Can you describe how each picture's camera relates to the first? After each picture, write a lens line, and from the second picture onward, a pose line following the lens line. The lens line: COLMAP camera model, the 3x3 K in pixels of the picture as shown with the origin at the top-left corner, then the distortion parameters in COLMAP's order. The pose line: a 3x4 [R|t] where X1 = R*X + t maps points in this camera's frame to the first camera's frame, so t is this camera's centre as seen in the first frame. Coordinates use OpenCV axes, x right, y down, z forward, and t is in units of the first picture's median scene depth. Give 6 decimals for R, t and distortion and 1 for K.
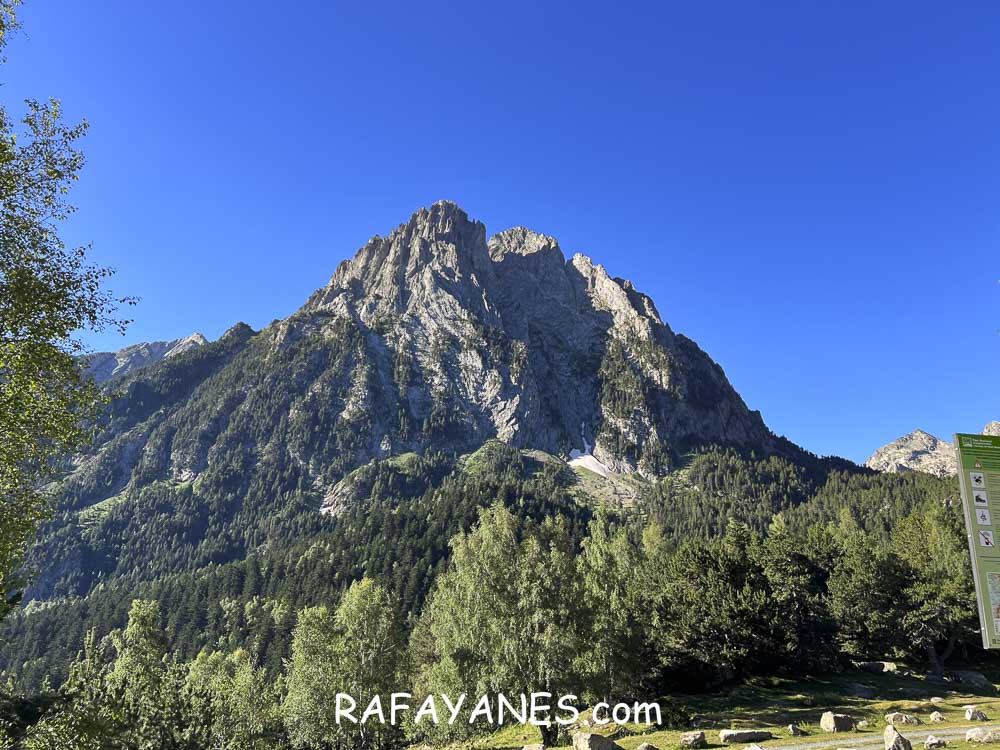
lens RADIAL K [[759.0, 0, 497.8], [0, 759.0, 372.0], [0, 0, 1]] dist [0.005324, -0.010239]
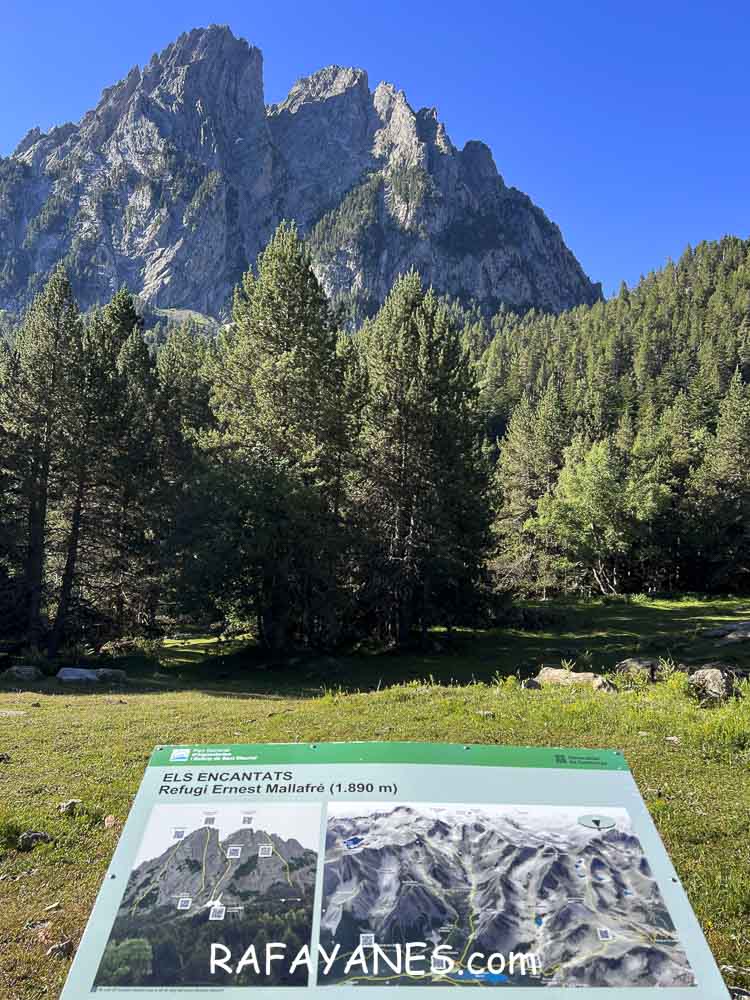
lens RADIAL K [[759.0, 0, 375.9], [0, 759.0, 504.9], [0, 0, 1]] dist [0.005324, -0.010239]
pose [[0.992522, -0.000240, -0.122065, 0.278223], [0.028668, 0.972487, 0.231185, 0.108341], [0.118651, -0.232956, 0.965222, 0.267861]]
